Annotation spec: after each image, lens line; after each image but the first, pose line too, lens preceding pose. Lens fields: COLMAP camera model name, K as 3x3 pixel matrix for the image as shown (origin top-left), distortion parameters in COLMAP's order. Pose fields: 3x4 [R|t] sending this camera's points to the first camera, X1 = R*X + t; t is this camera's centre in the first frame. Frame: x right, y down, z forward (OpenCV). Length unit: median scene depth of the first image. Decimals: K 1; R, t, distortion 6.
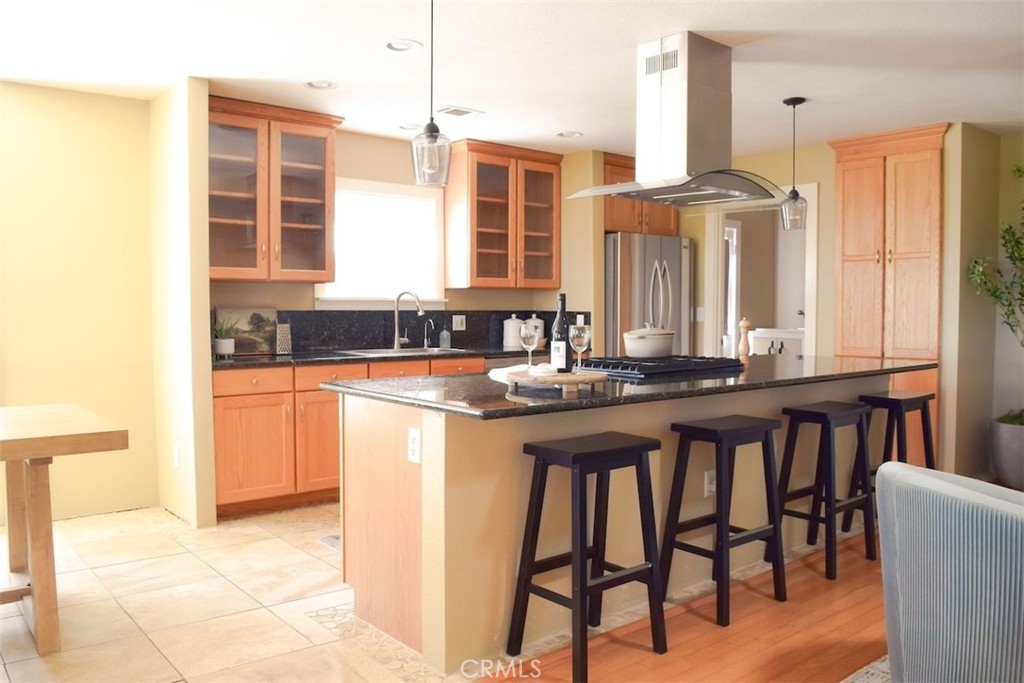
lens RADIAL K [[808.9, 0, 506.6], [0, 808.9, 342.7], [0, 0, 1]] dist [-0.094261, 0.021781]
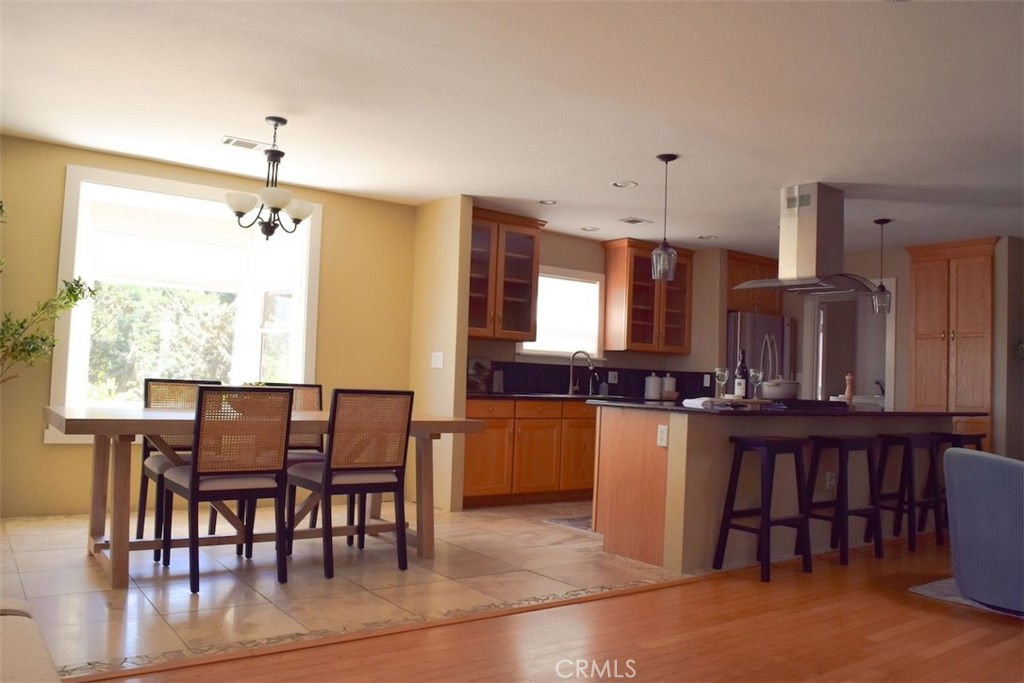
lens RADIAL K [[808.9, 0, 507.0], [0, 808.9, 342.4], [0, 0, 1]] dist [-0.094261, 0.021781]
pose [[0.997059, 0.033515, -0.068919, -0.176551], [-0.039646, 0.995189, -0.089597, 0.052723], [0.065584, 0.092066, 0.993591, -0.372606]]
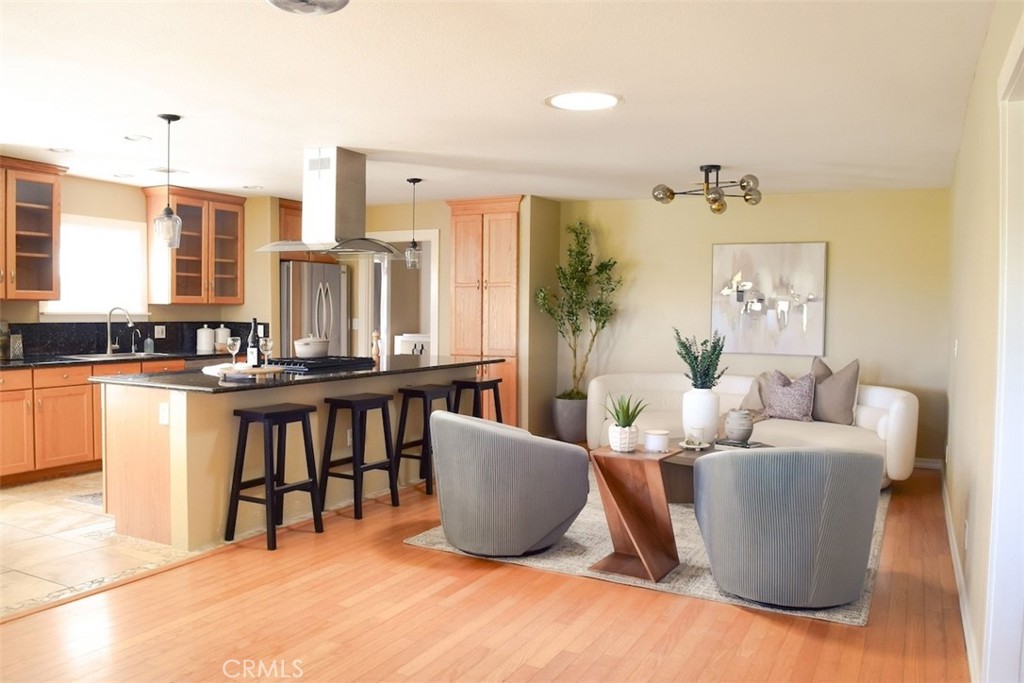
lens RADIAL K [[808.9, 0, 505.8], [0, 808.9, 344.4], [0, 0, 1]] dist [-0.094261, 0.021781]
pose [[0.922003, -0.009023, 0.387078, -0.053046], [0.008656, 0.999959, 0.002691, -0.005349], [-0.387087, 0.000870, 0.922043, -0.397160]]
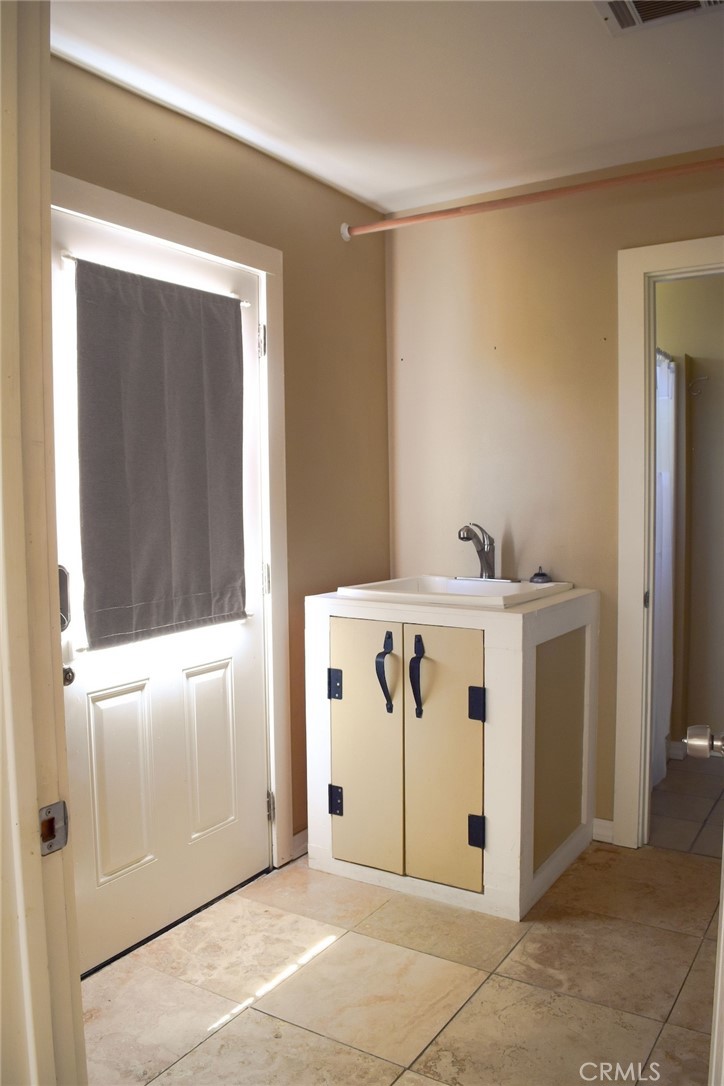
lens RADIAL K [[857.9, 0, 362.0], [0, 857.9, 544.2], [0, 0, 1]] dist [-0.094261, 0.021781]
pose [[0.951091, -0.031755, 0.307275, 0.370656], [0.027384, 0.999453, 0.018529, -0.071186], [-0.307695, -0.009208, 0.951440, 1.150894]]
